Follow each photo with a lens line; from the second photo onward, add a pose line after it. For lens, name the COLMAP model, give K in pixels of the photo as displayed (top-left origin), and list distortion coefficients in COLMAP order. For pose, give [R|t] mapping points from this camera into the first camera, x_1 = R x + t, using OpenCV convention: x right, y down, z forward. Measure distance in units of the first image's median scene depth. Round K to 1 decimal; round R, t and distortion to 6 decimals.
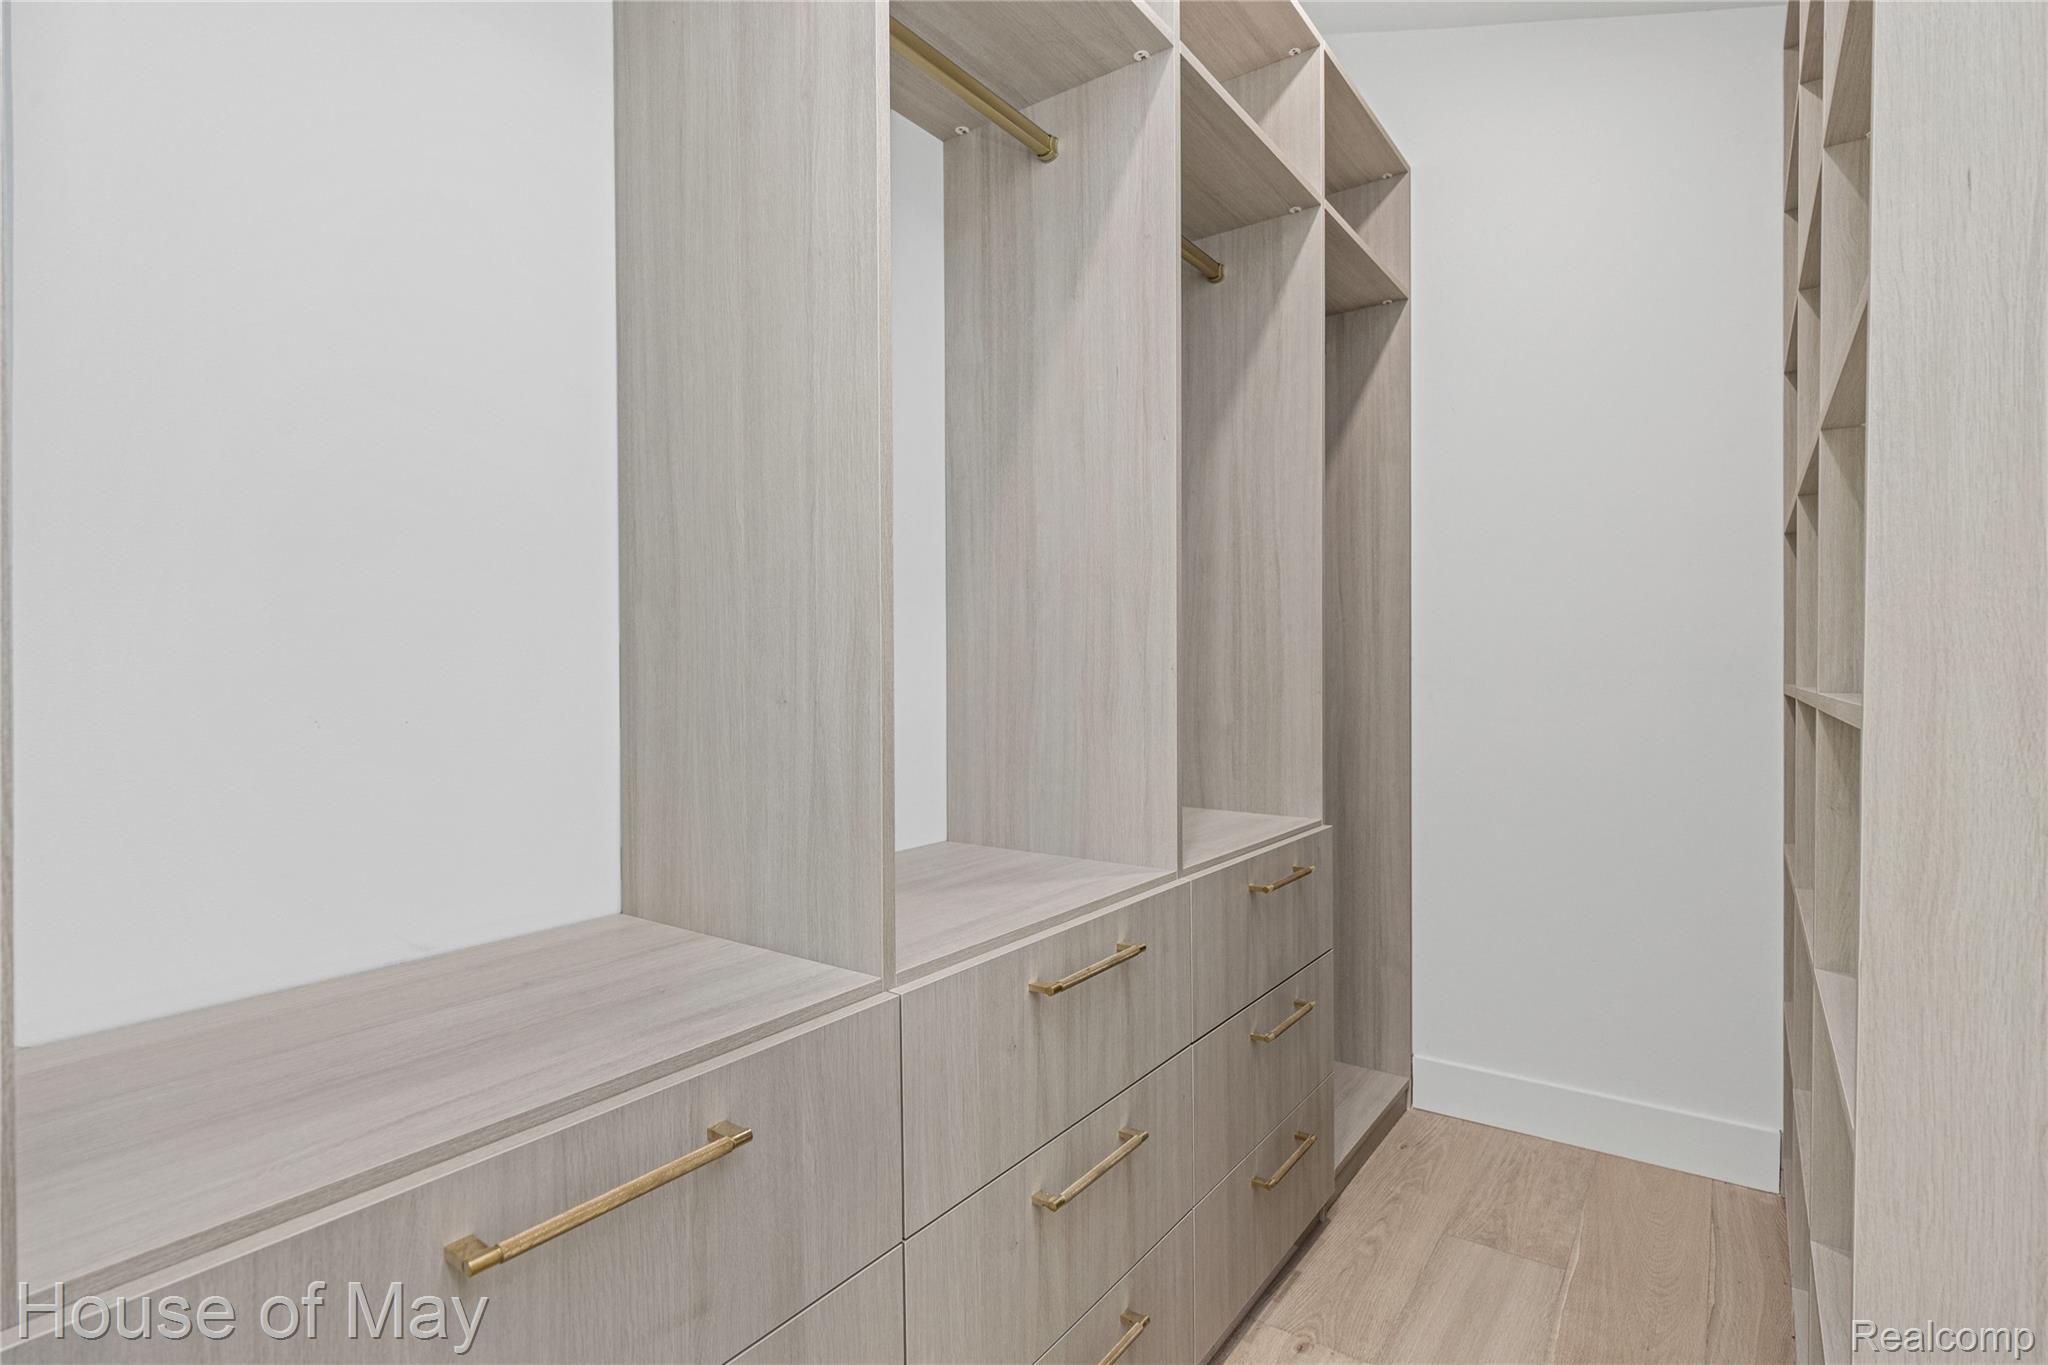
lens RADIAL K [[991.2, 0, 1021.5], [0, 991.2, 684.2], [0, 0, 1]] dist [0.001323, -0.000024]
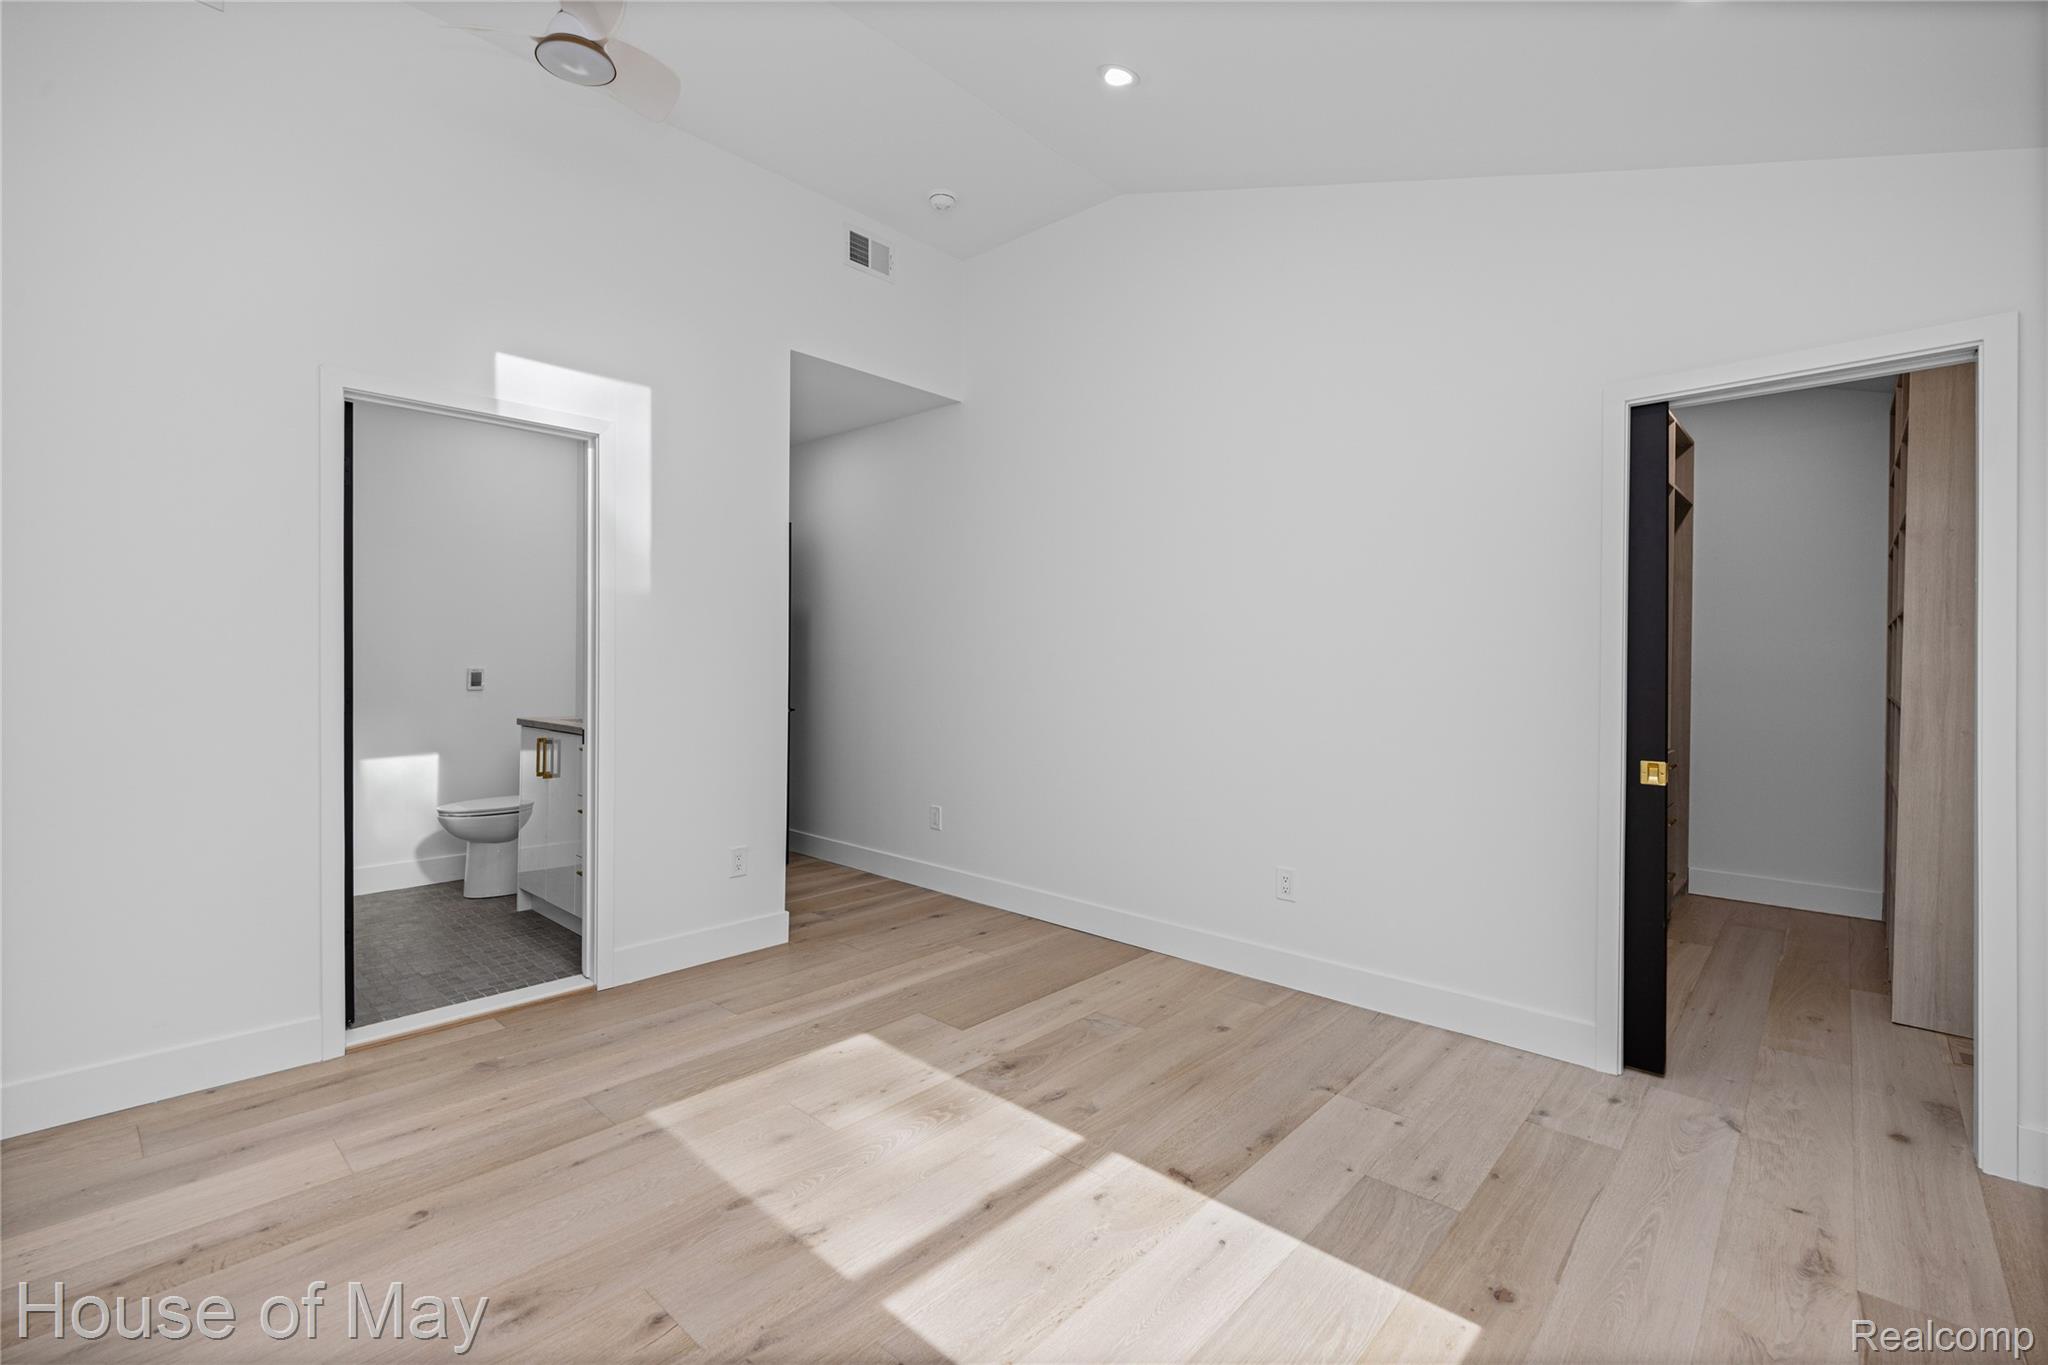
lens RADIAL K [[903.6, 0, 1026.6], [0, 903.6, 671.6], [0, 0, 1]] dist [0.000062, 0.000071]
pose [[0.994646, 0.006071, -0.103165, -0.925379], [-0.006226, 0.999980, -0.001182, -0.028203], [0.103156, 0.001818, 0.994664, -1.196551]]
